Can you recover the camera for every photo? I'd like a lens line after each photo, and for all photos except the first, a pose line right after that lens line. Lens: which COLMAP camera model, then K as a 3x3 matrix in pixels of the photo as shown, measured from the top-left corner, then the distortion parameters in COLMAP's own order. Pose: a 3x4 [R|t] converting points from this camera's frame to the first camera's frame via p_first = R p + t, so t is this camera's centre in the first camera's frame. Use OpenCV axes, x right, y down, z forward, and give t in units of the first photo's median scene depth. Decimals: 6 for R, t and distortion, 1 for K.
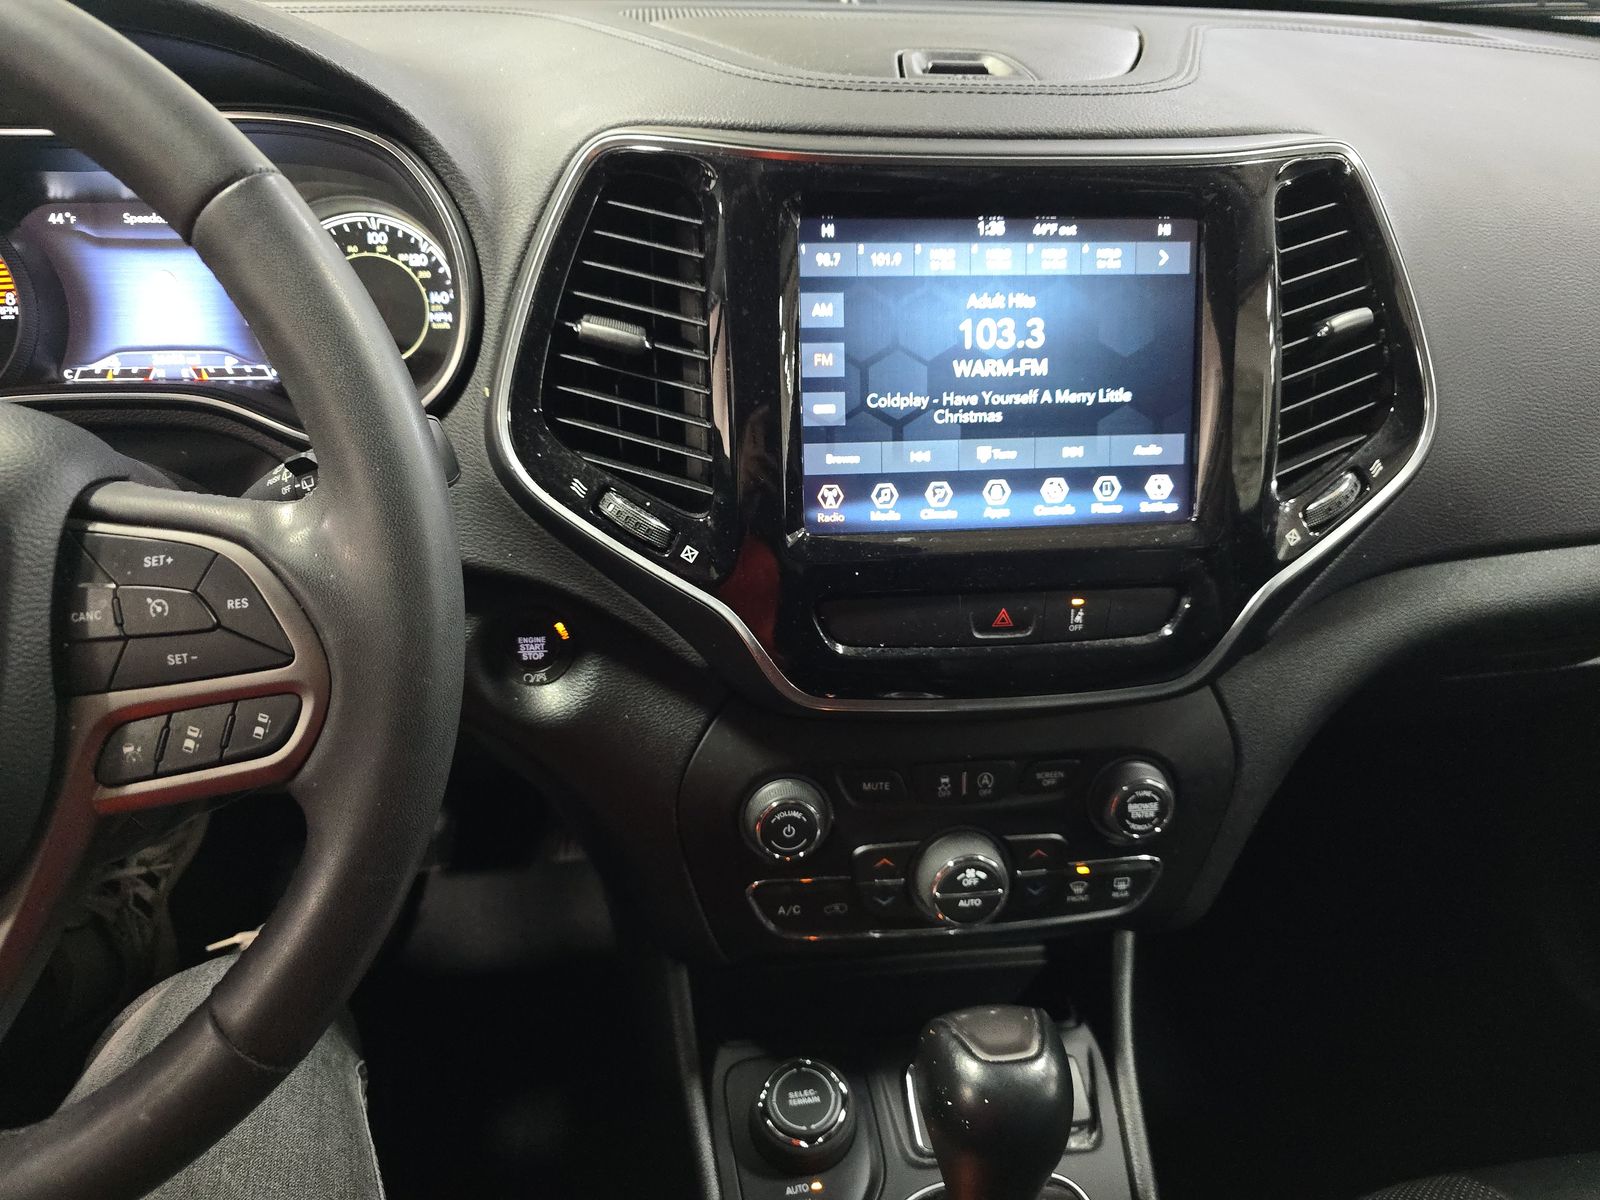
lens RADIAL K [[1066.8, 0, 803.6], [0, 1066.8, 602.4], [0, 0, 1]] dist [0.021366, -0.039670]
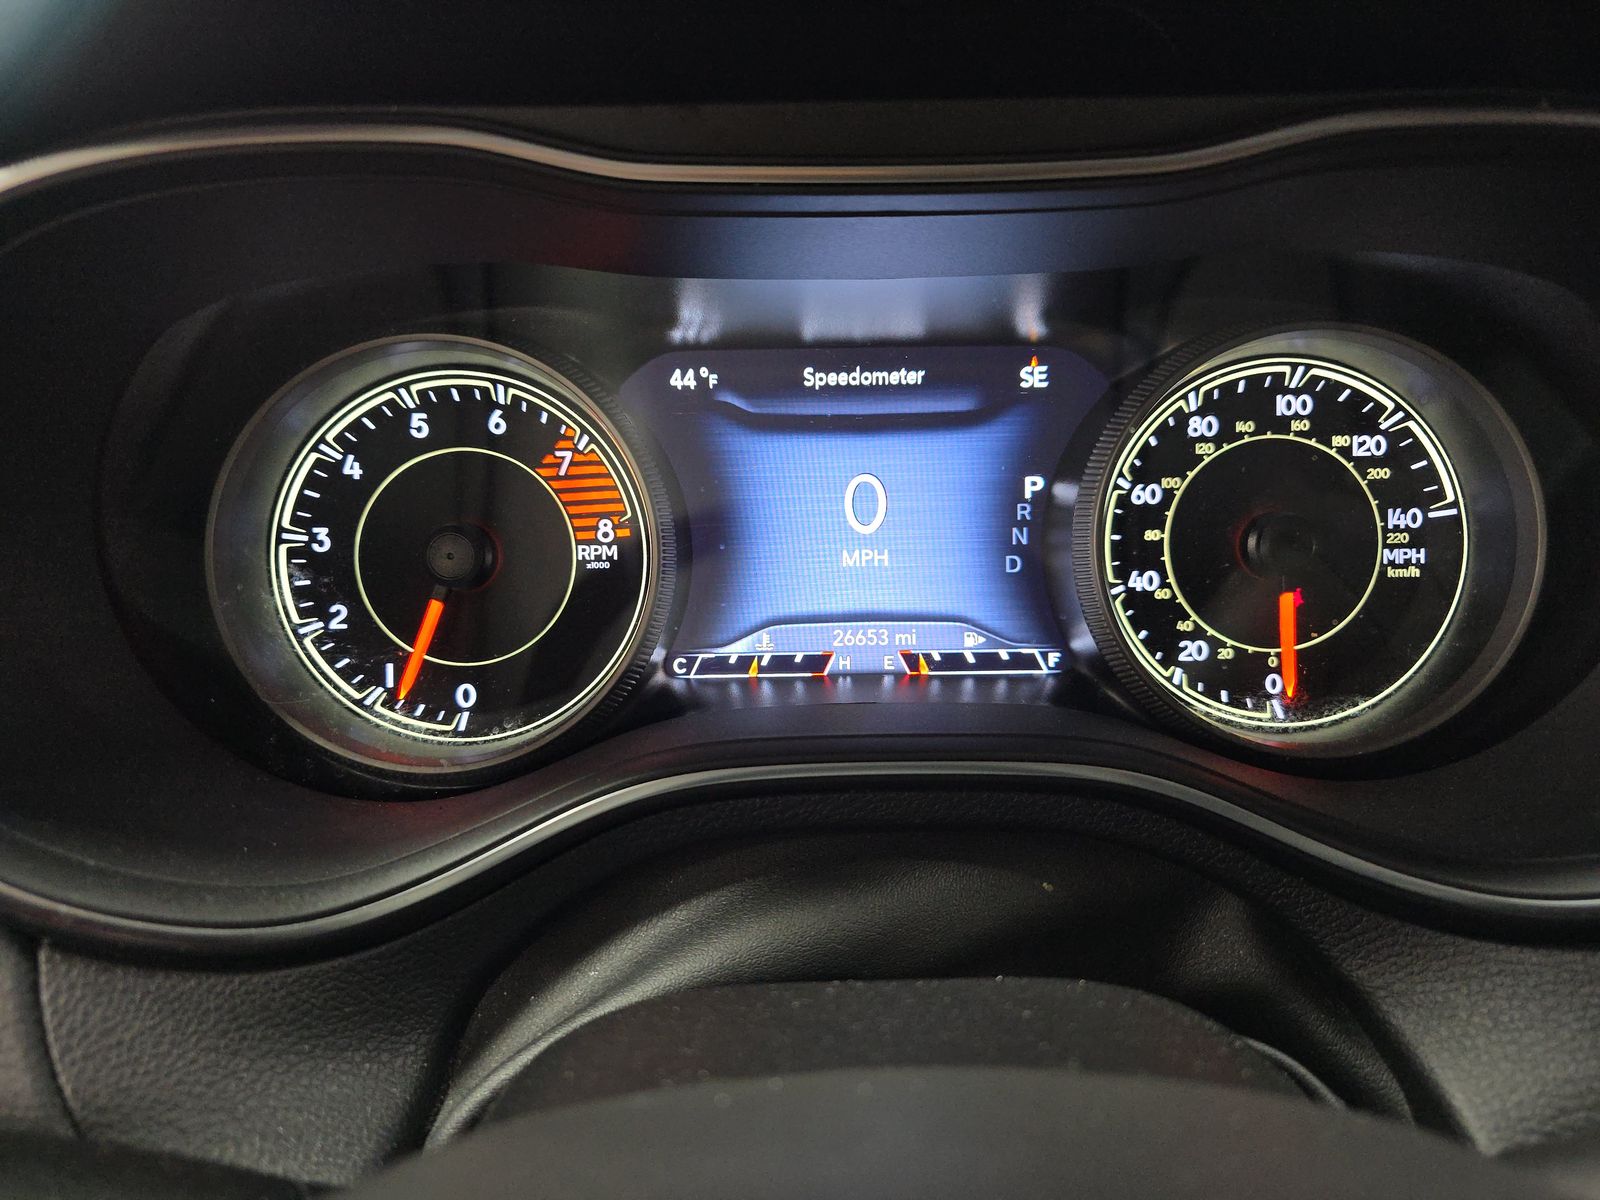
lens RADIAL K [[1066.8, 0, 785.8], [0, 1066.8, 606.6], [0, 0, 1]] dist [0.021366, -0.039670]
pose [[0.991905, 0.003576, -0.126928, -0.574519], [-0.019871, 0.991659, -0.127347, -0.178115], [0.125414, 0.128838, 0.983703, 0.488162]]
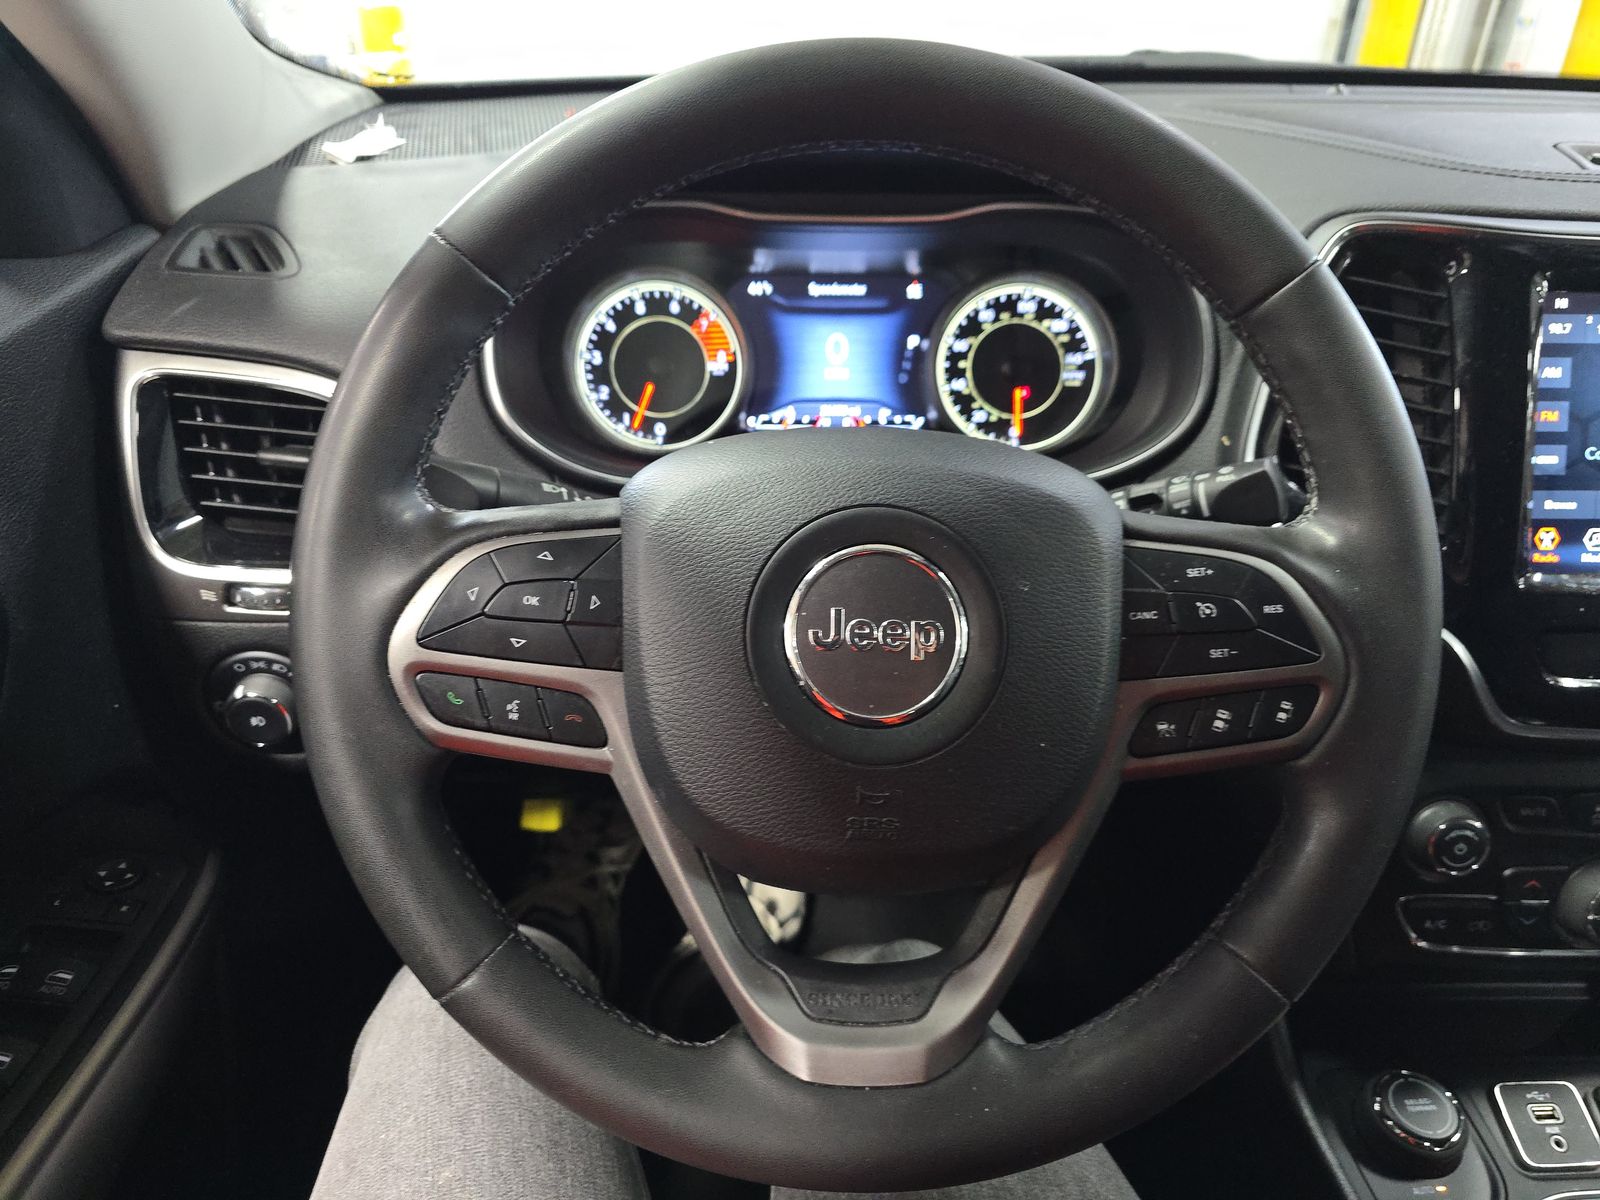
lens RADIAL K [[1066.8, 0, 804.4], [0, 1066.8, 601.4], [0, 0, 1]] dist [0.021366, -0.039670]
pose [[0.993482, 0.030292, -0.109895, -0.501601], [-0.036049, 0.998059, -0.050789, 0.039685], [0.108143, 0.054420, 0.992645, -0.141408]]
